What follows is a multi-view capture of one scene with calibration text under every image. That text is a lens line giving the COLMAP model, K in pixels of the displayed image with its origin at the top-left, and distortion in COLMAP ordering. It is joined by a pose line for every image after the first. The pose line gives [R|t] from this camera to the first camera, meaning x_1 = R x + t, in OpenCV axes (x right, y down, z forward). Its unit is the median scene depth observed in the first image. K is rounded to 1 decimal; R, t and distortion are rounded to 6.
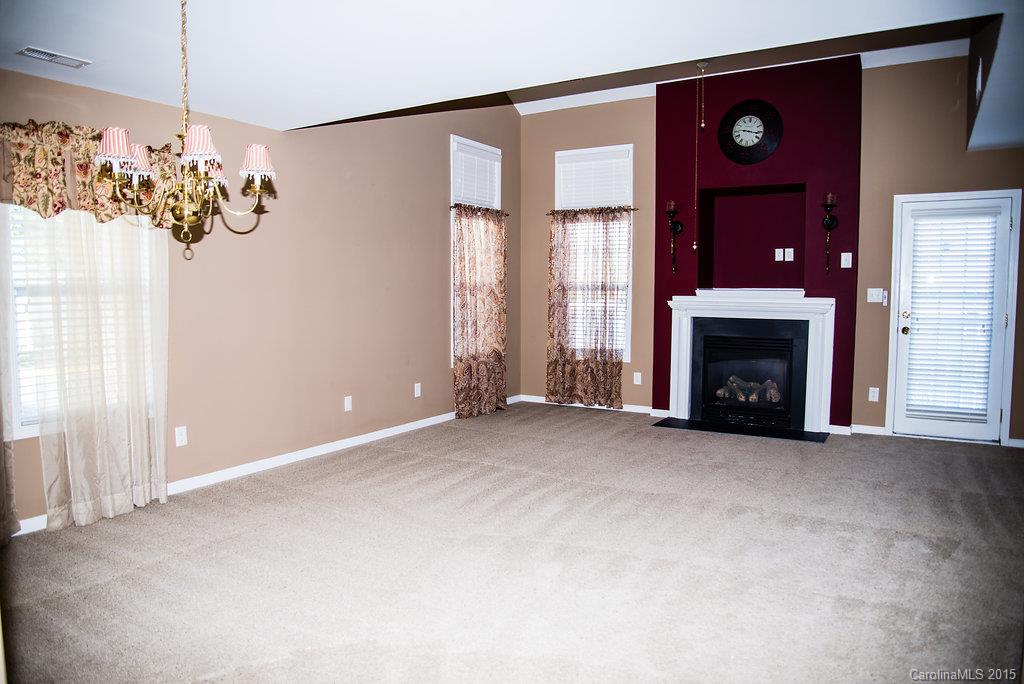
lens RADIAL K [[694.5, 0, 512.0], [0, 694.5, 342.0], [0, 0, 1]] dist [-0.071471, 0.000759]
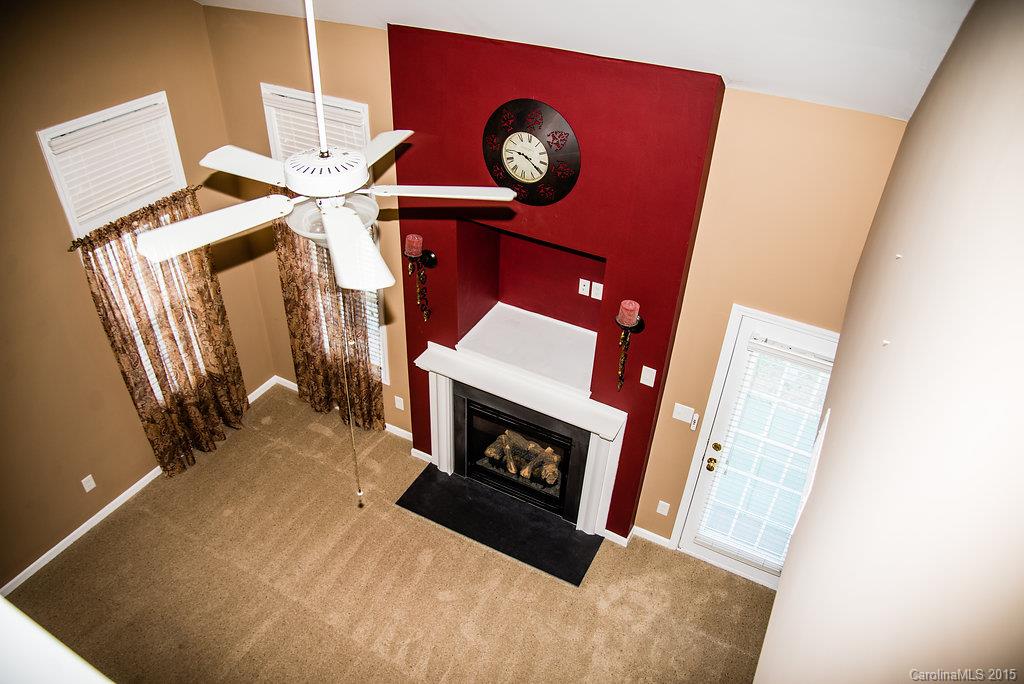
lens RADIAL K [[694.5, 0, 512.0], [0, 694.5, 342.0], [0, 0, 1]] dist [-0.071471, 0.000759]
pose [[0.997800, -0.007859, 0.065832, 0.282154], [-0.028114, 0.849102, 0.527480, -0.465755], [-0.060043, -0.528170, 0.847013, 0.401262]]
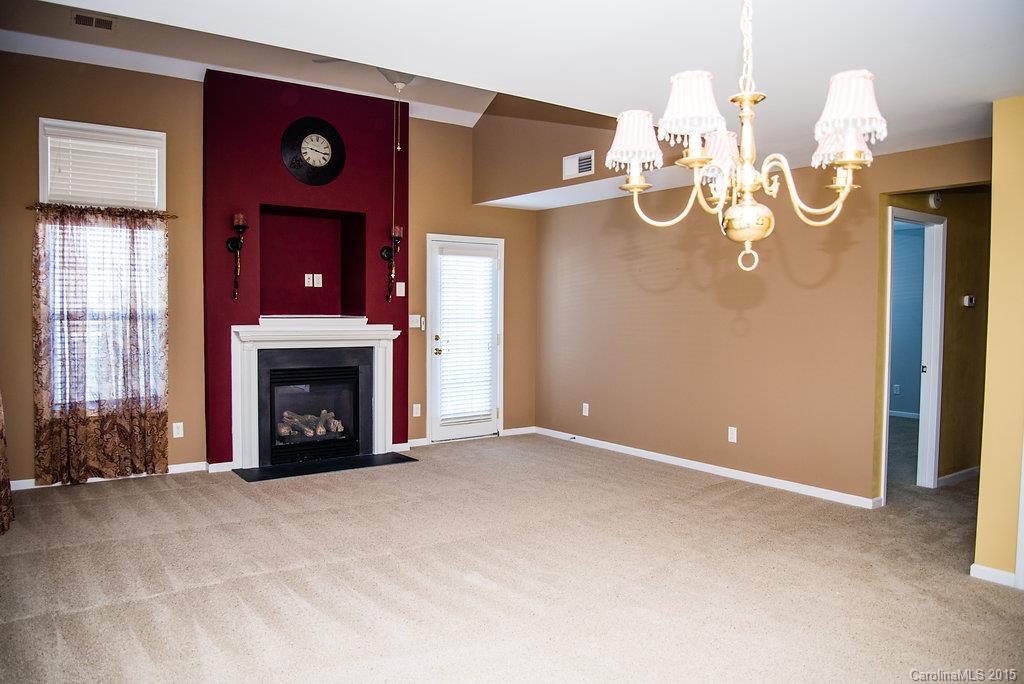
lens RADIAL K [[721.5, 0, 491.0], [0, 721.5, 343.7], [0, 0, 1]] dist [-0.075616, 0.002246]
pose [[0.404578, -0.042136, 0.913532, -0.453428], [0.063206, 0.997838, 0.018033, -0.041697], [-0.912317, 0.050445, 0.406366, 0.374079]]
